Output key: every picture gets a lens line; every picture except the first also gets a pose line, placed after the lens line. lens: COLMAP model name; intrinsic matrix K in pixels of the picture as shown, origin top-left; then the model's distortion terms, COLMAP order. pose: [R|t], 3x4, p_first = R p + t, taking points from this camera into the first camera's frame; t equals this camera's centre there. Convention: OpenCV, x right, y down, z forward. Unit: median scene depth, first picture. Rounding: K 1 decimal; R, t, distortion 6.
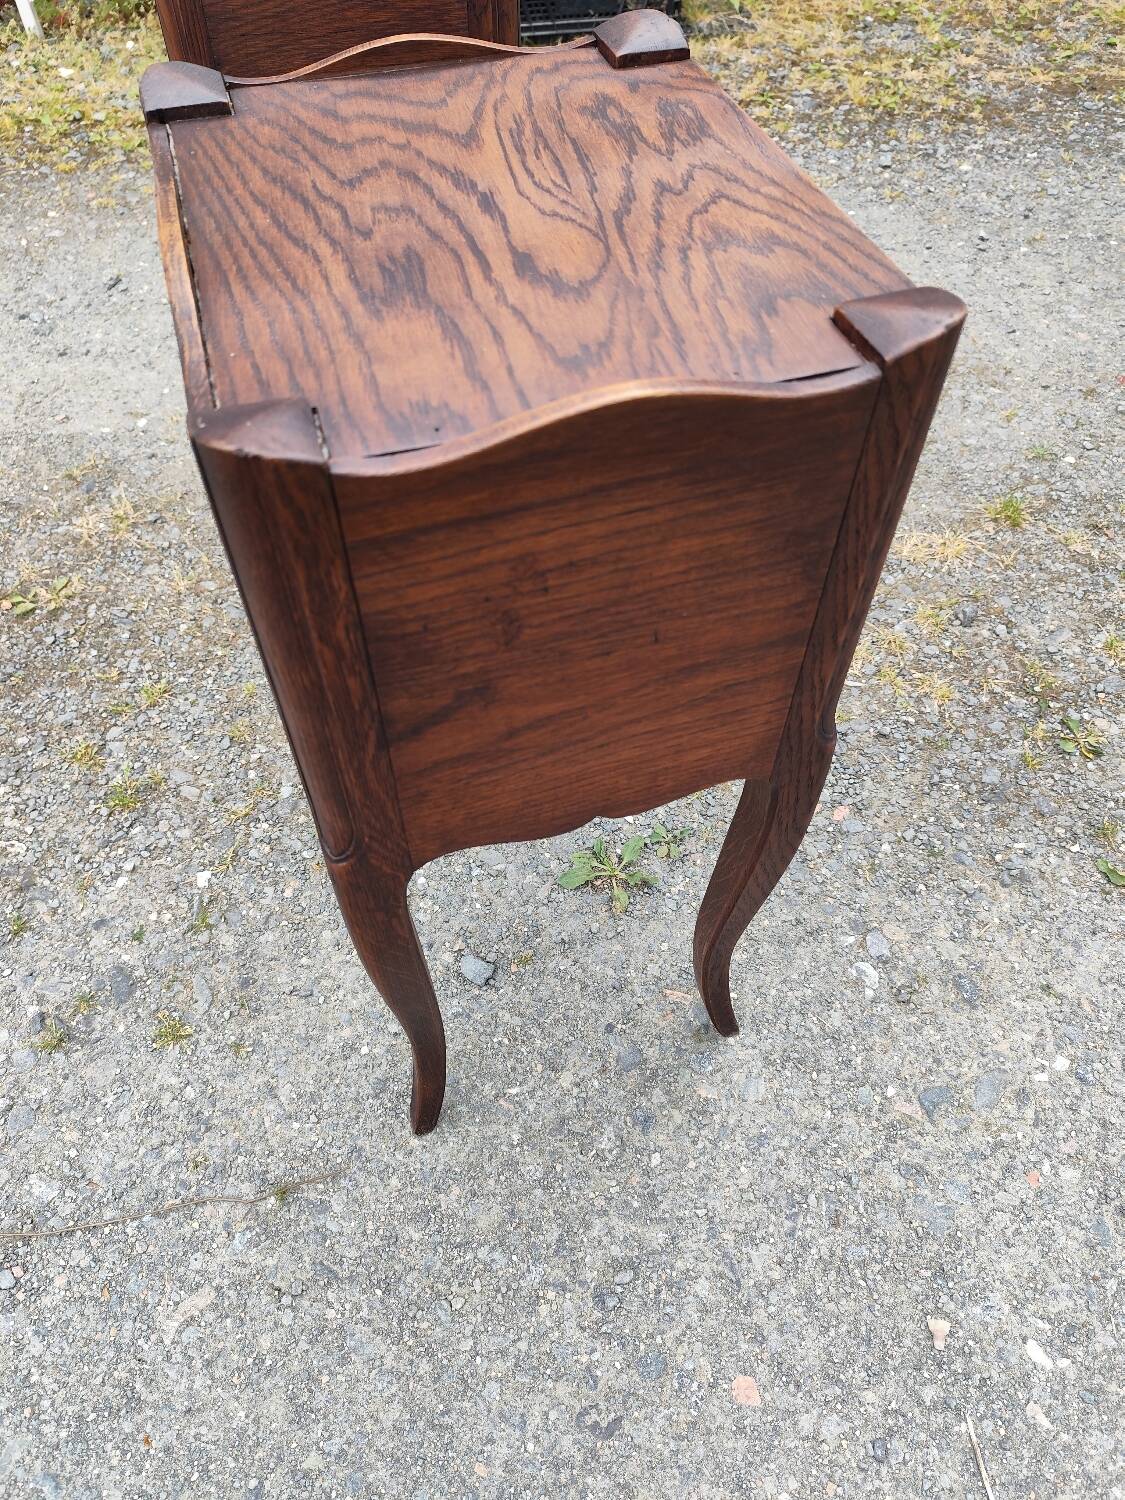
lens RADIAL K [[1036.7, 0, 552.8], [0, 1036.7, 758.3], [0, 0, 1]] dist [0.014605, -0.020690]
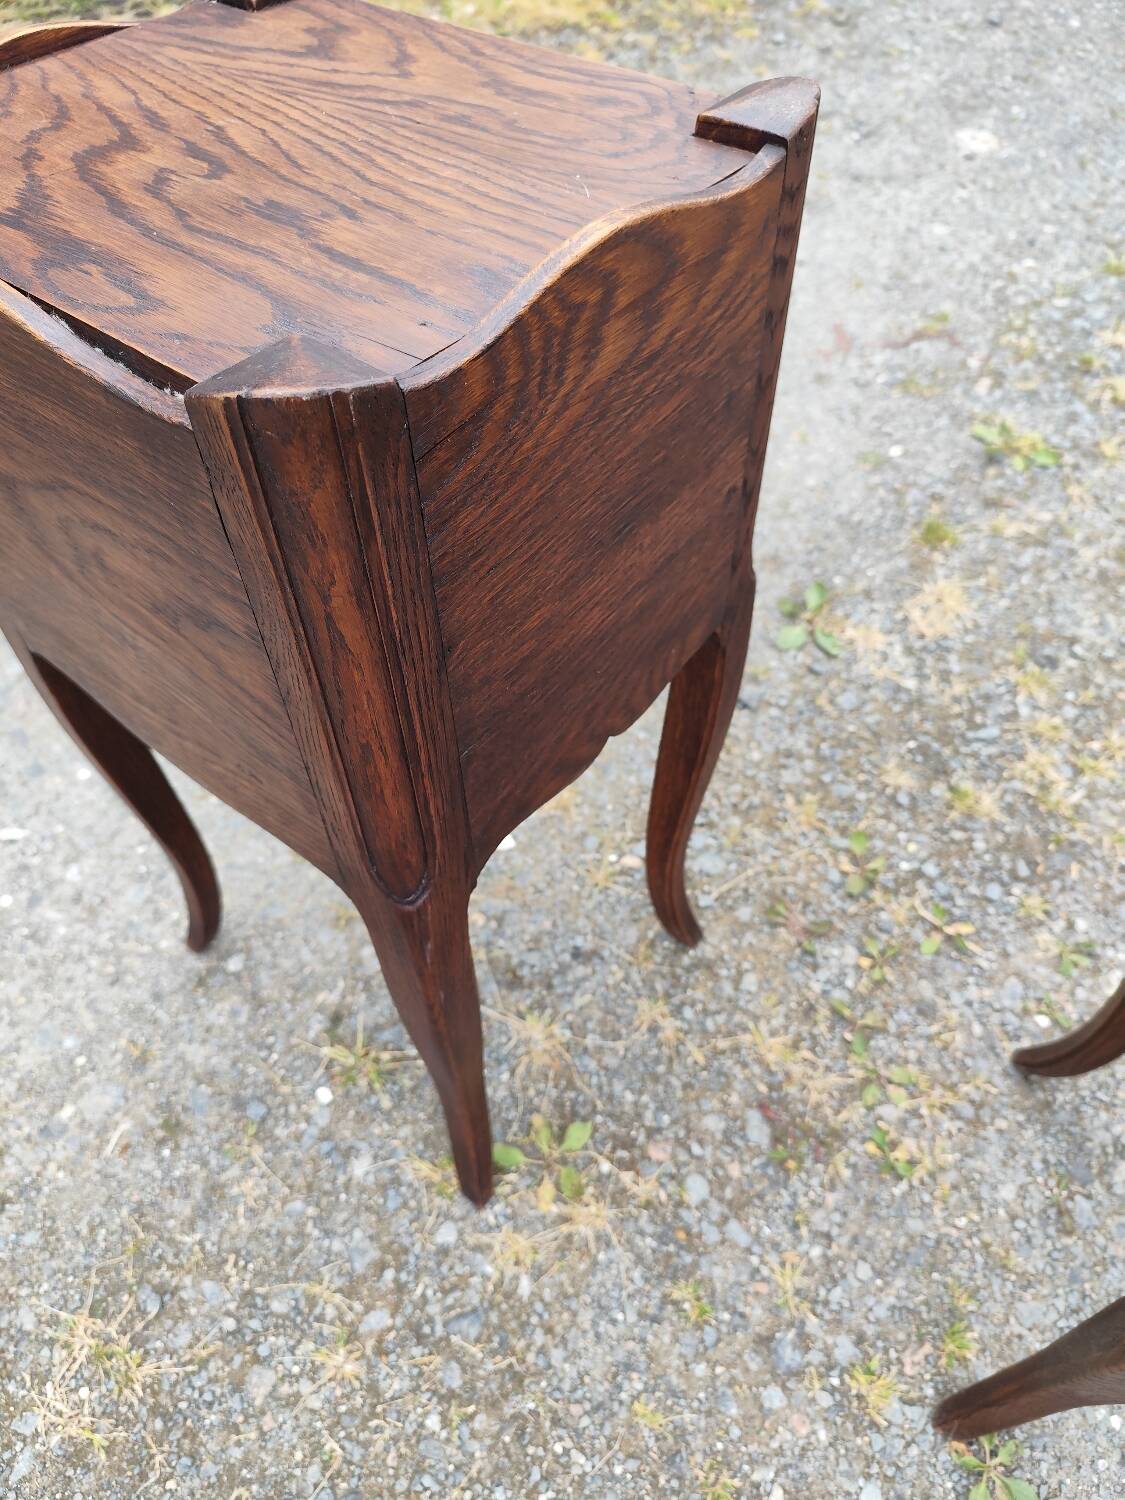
lens RADIAL K [[1052.7, 0, 565.2], [0, 1052.7, 747.8], [0, 0, 1]] dist [-0.002455, -0.015594]
pose [[0.666051, -0.579869, 0.469178, -0.487134], [0.580503, 0.797955, 0.162122, -0.630682], [-0.468393, 0.164378, 0.868095, 0.550784]]
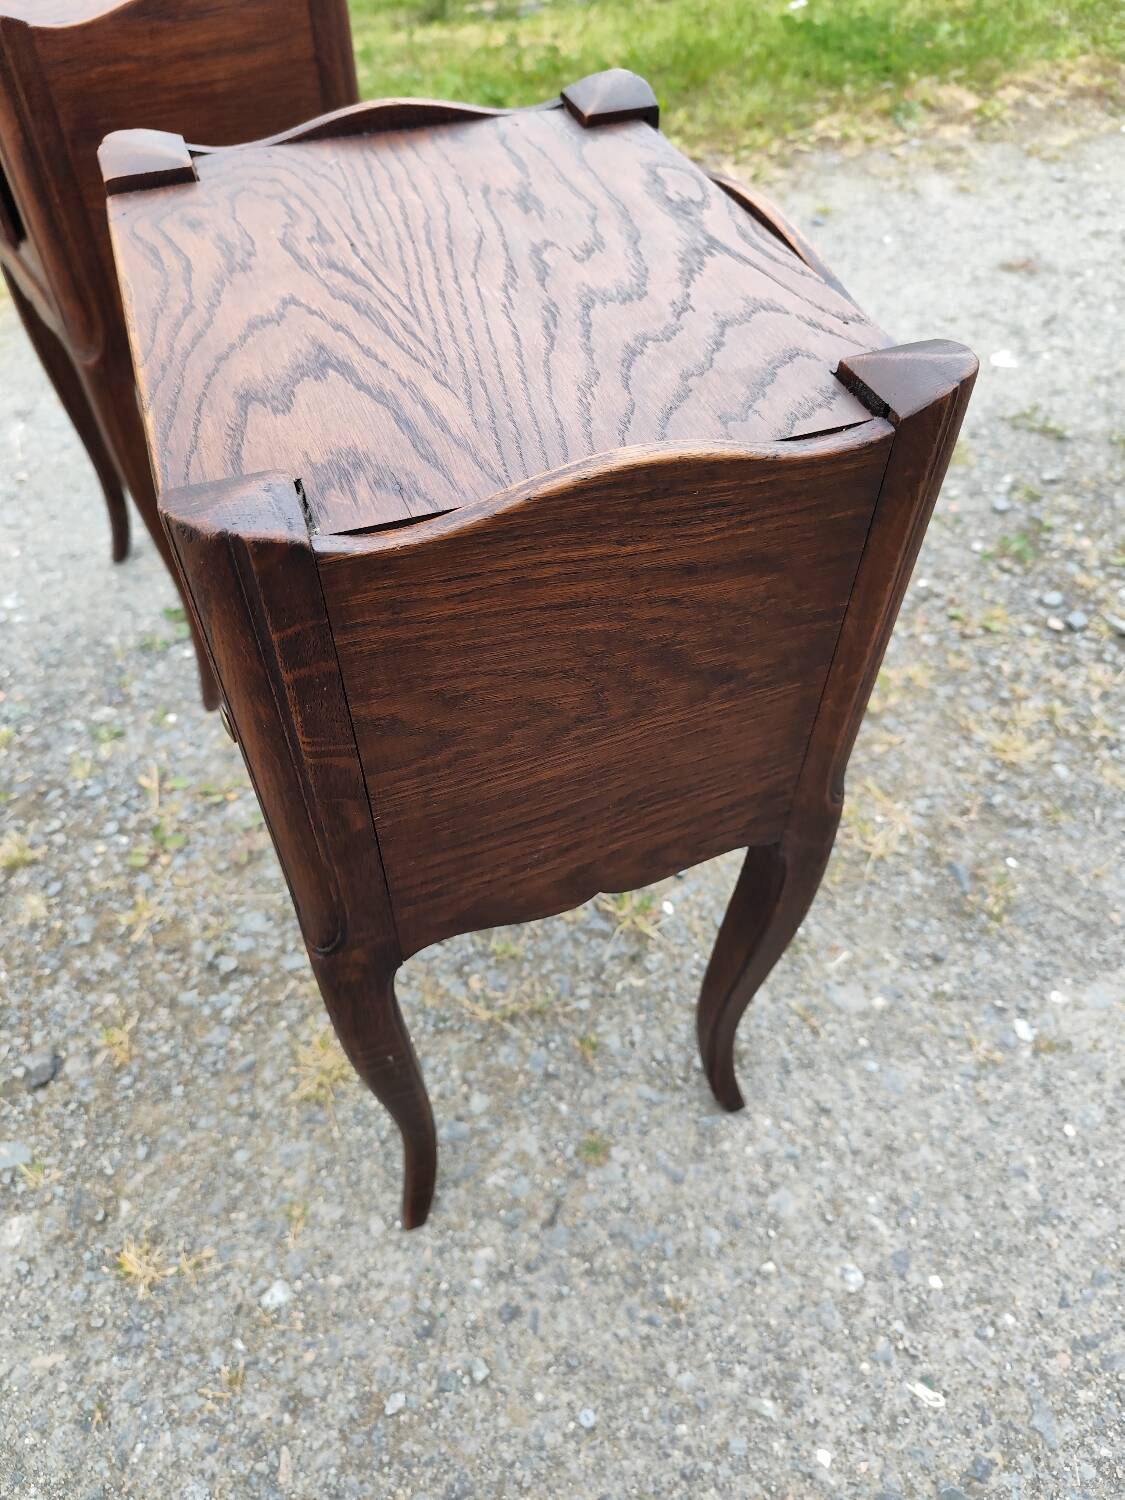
lens RADIAL K [[1049.9, 0, 544.7], [0, 1049.9, 733.0], [0, 0, 1]] dist [0.001325, -0.016560]
pose [[-0.958709, 0.218400, -0.182149, -0.089303], [-0.212768, -0.125860, 0.968963, -1.372113], [0.188696, 0.967709, 0.167131, 1.112473]]
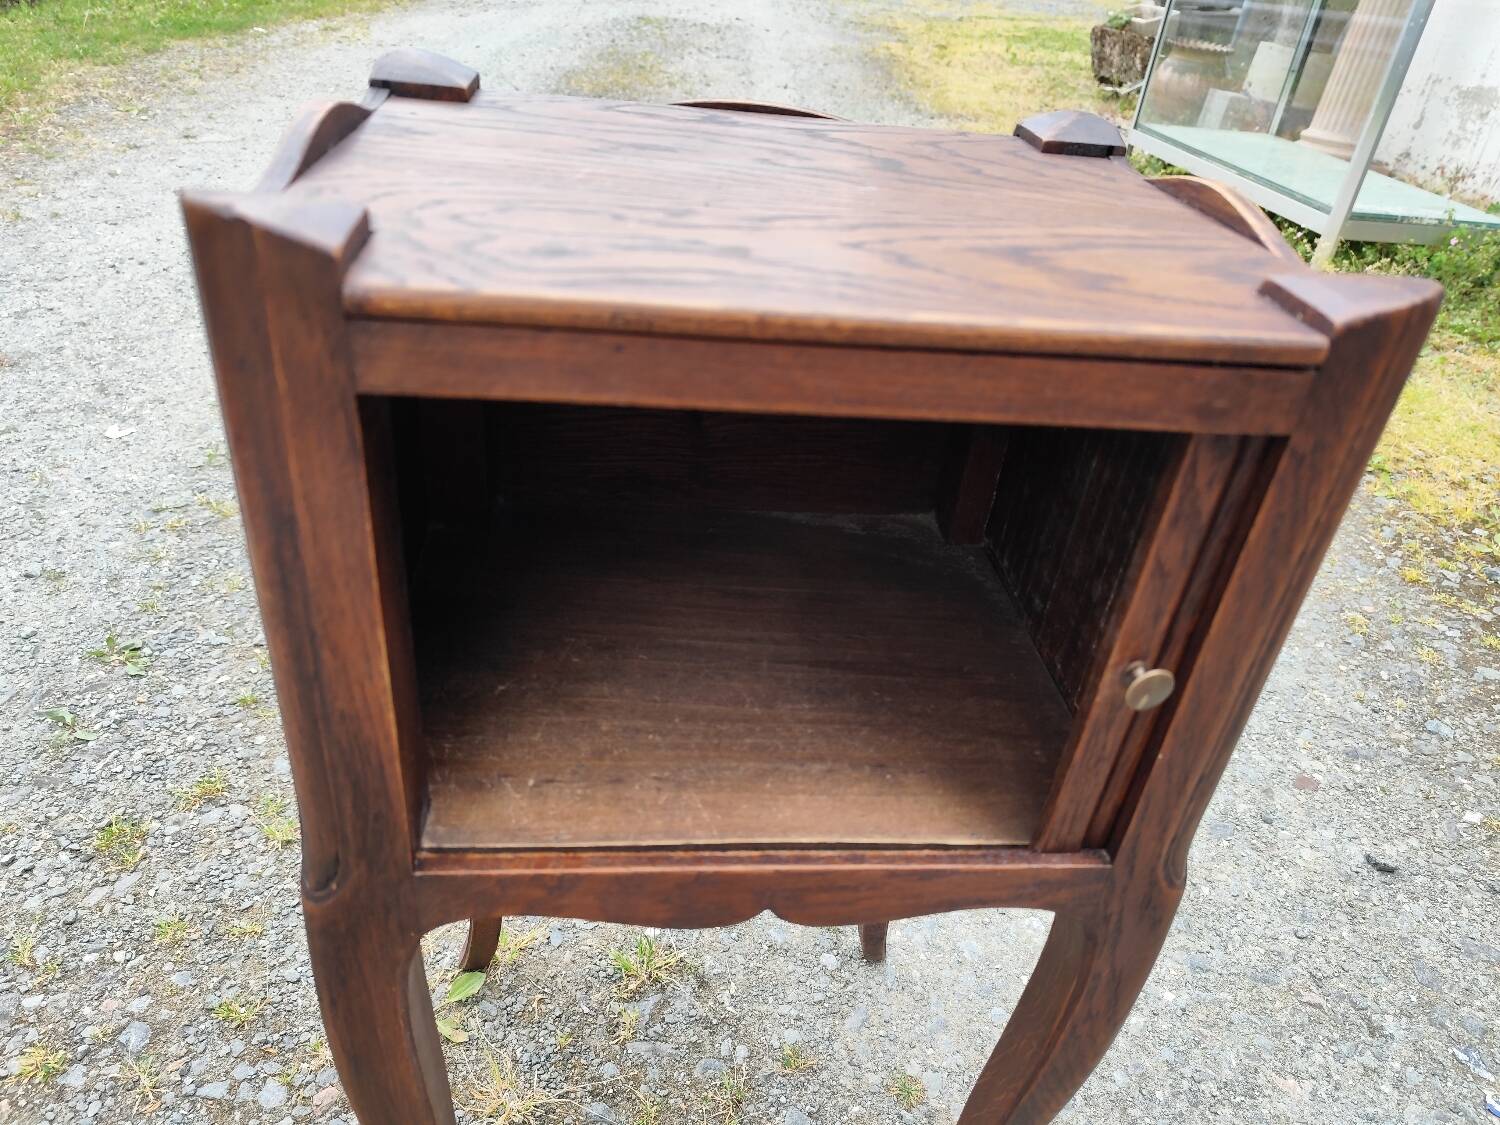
lens RADIAL K [[1036.7, 0, 759.4], [0, 1036.7, 572.4], [0, 0, 1]] dist [0.014605, -0.020690]
pose [[0.056135, 0.549587, -0.833549, 0.253212], [-0.824119, 0.496801, 0.272058, -0.871661], [0.563628, 0.671672, 0.480813, 0.864339]]
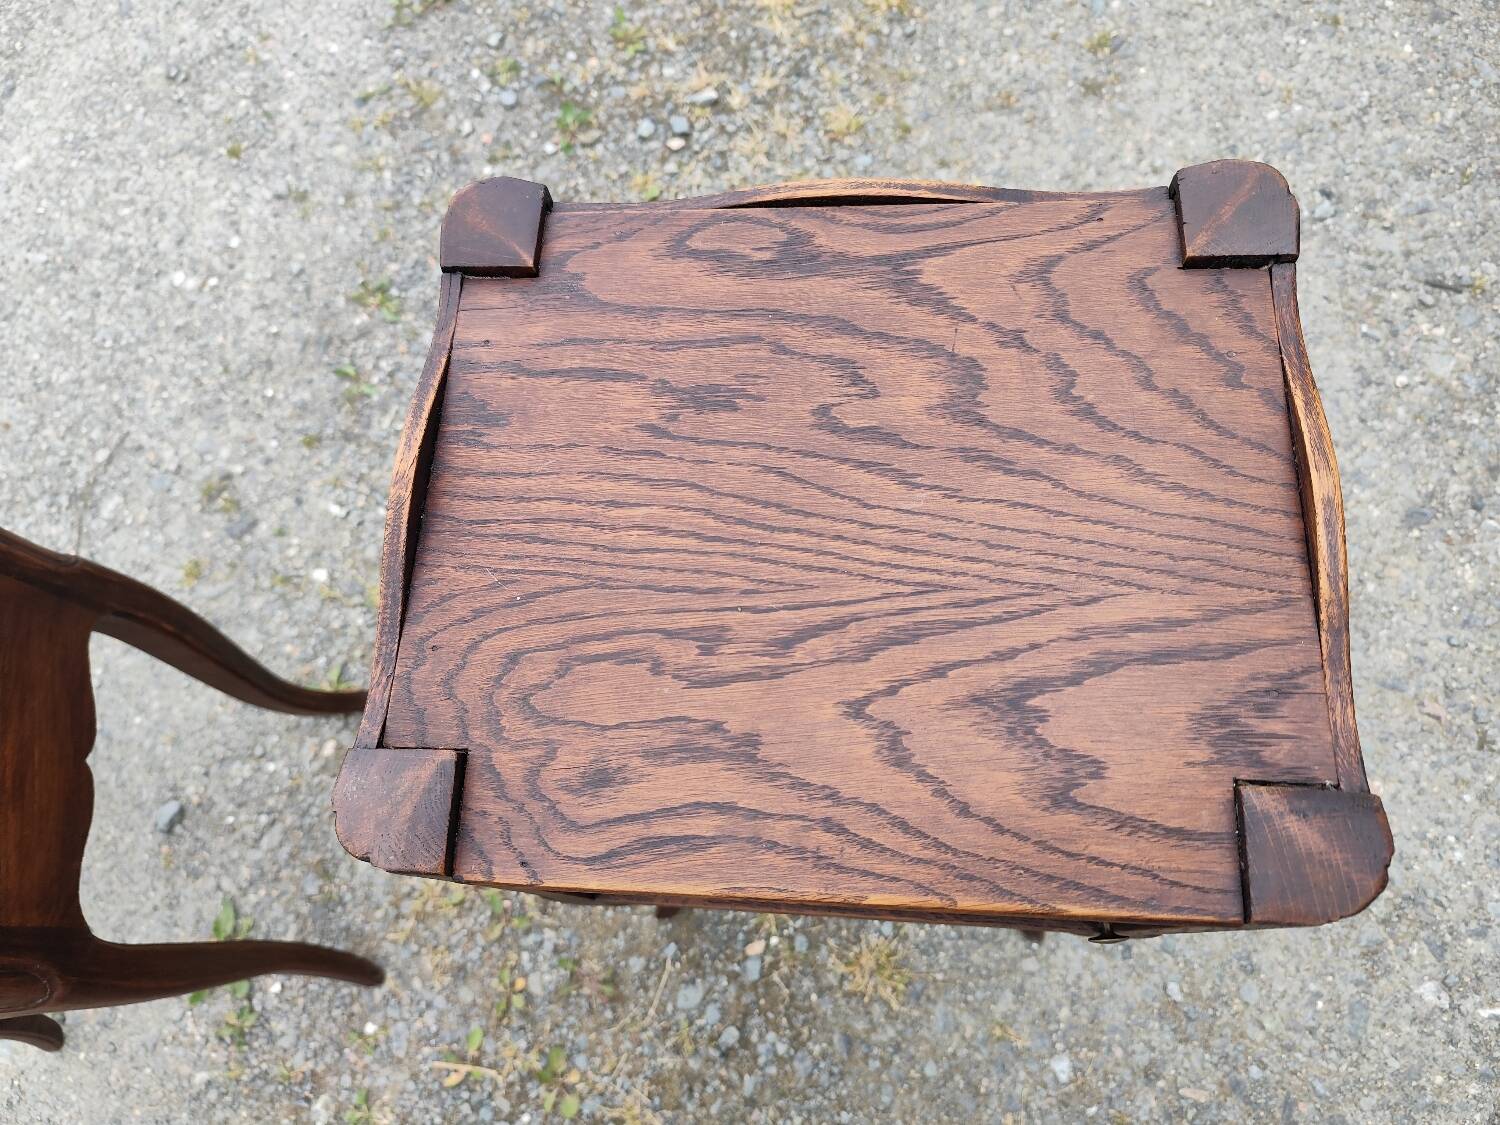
lens RADIAL K [[1047.7, 0, 735.0], [0, 1047.7, 559.4], [0, 0, 1]] dist [0.011075, -0.026939]
pose [[-0.107610, 0.936586, -0.333508, -0.021201], [-0.687288, 0.172308, 0.705652, -1.123365], [0.718370, 0.305151, 0.625162, 0.671354]]
